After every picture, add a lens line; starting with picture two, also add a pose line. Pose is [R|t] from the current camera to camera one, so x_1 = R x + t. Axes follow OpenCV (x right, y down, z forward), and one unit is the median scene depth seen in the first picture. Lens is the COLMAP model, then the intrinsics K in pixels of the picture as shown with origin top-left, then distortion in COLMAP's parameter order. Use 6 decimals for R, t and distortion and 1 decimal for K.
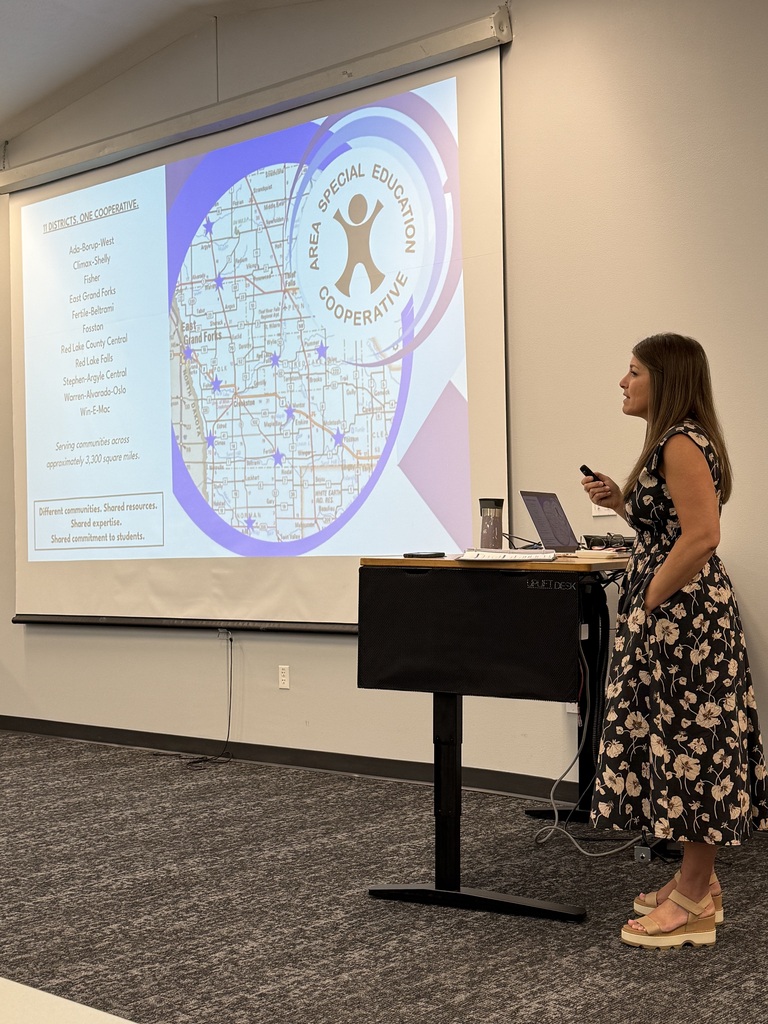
lens RADIAL K [[1419.9, 0, 385.5], [0, 1419.9, 517.8], [0, 0, 1]] dist [0.083032, 0.000000]
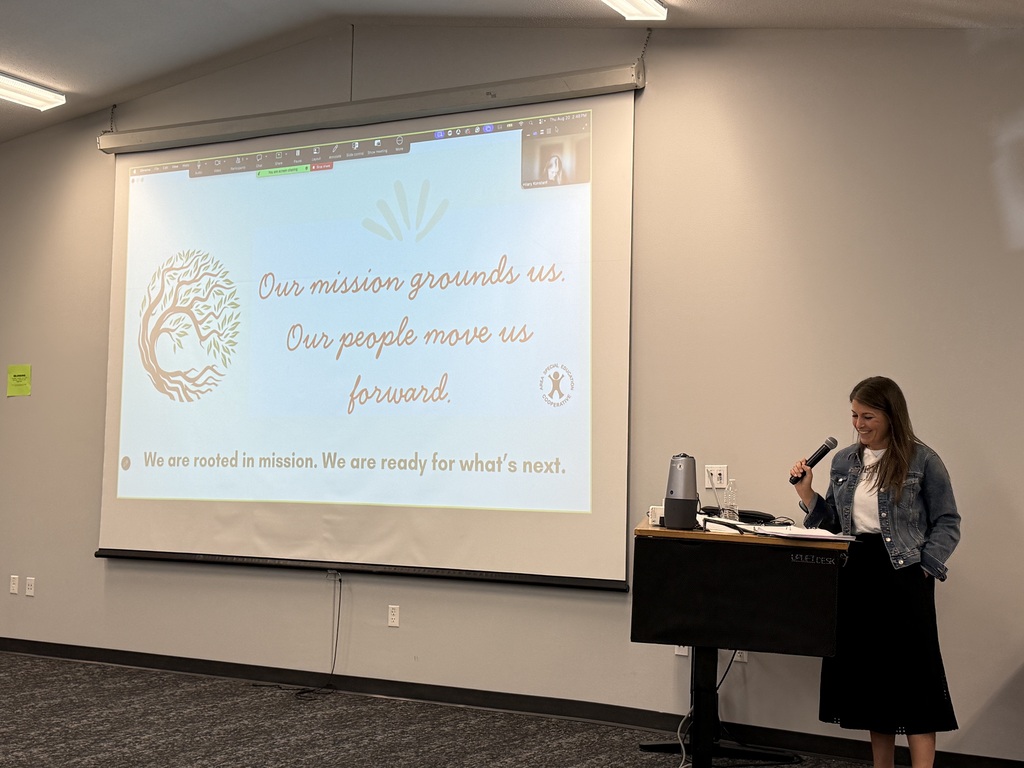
lens RADIAL K [[1285.5, 0, 511.4], [0, 1285.5, 379.9], [0, 0, 1]] dist [0.066995, 0.000000]
pose [[0.966481, 0.060588, 0.249485, -0.298822], [-0.047339, 0.997148, -0.058773, -0.020814], [-0.252334, 0.044993, 0.966593, -0.006431]]
